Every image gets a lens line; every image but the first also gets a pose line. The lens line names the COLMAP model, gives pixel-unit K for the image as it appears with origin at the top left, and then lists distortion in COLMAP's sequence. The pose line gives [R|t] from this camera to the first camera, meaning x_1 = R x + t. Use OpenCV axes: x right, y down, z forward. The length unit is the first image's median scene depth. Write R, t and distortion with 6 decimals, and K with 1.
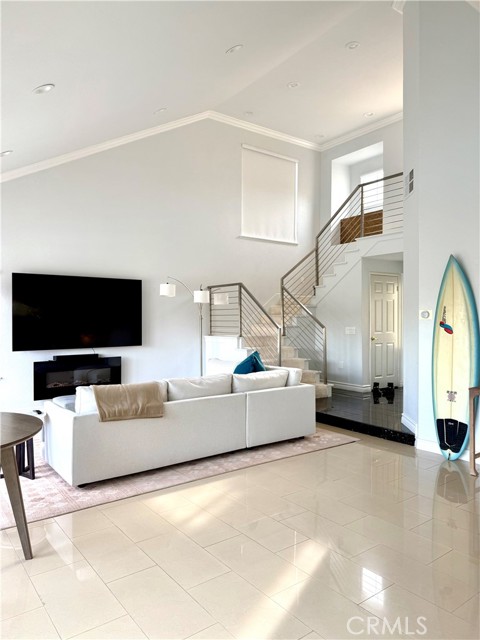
lens RADIAL K [[452.2, 0, 241.0], [0, 452.2, 311.6], [0, 0, 1]] dist [0.153933, -0.216526]
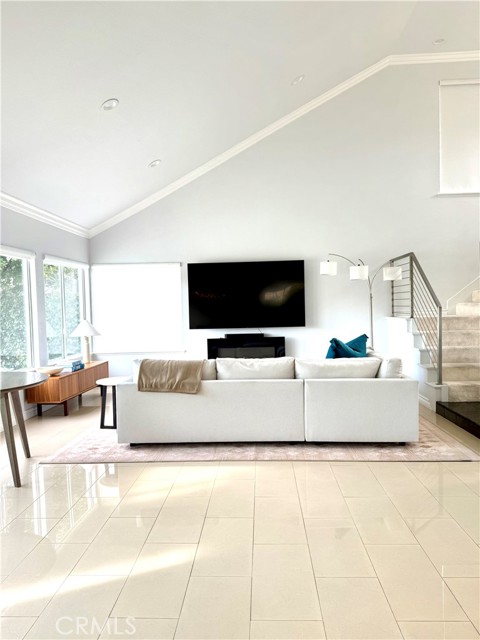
lens RADIAL K [[452.2, 0, 241.0], [0, 452.2, 311.6], [0, 0, 1]] dist [0.153933, -0.216526]
pose [[0.771562, -0.008816, -0.636092, 0.471288], [0.033067, 0.999108, 0.026261, 0.018368], [0.635294, -0.041296, 0.771166, 0.237963]]
